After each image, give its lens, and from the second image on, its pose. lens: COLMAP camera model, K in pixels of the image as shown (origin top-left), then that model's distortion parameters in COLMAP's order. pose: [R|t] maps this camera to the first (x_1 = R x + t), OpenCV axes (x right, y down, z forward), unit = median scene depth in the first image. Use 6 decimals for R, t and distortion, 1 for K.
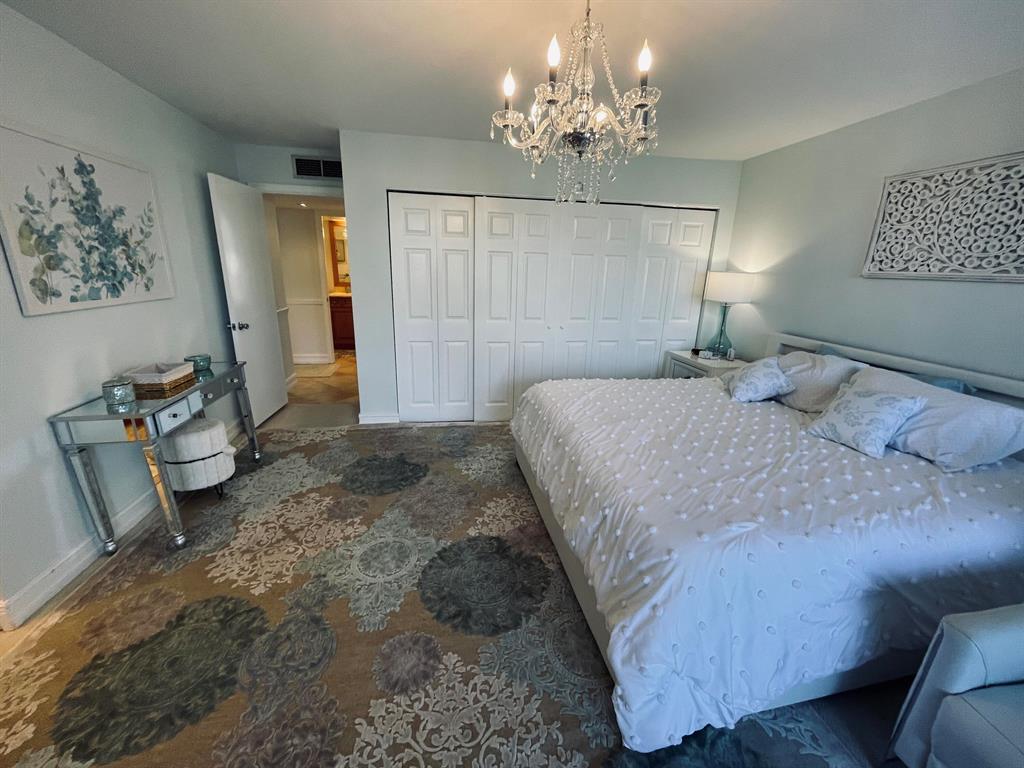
lens RADIAL K [[412.5, 0, 513.5], [0, 412.5, 383.9], [0, 0, 1]] dist [-0.001528, -0.000480]
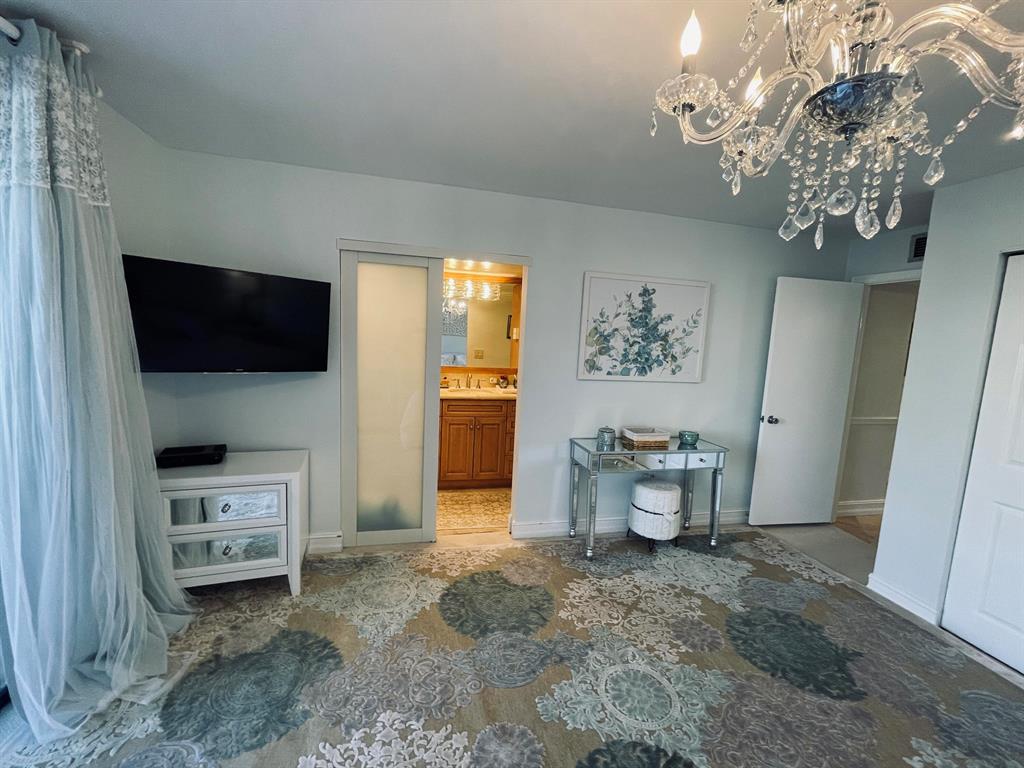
lens RADIAL K [[412.5, 0, 511.9], [0, 412.5, 384.1], [0, 0, 1]] dist [-0.001528, -0.000480]
pose [[0.058647, 0.089154, -0.994290, 0.419940], [-0.320225, 0.945050, 0.065850, -0.133221], [0.945524, 0.314535, 0.083974, 0.465360]]
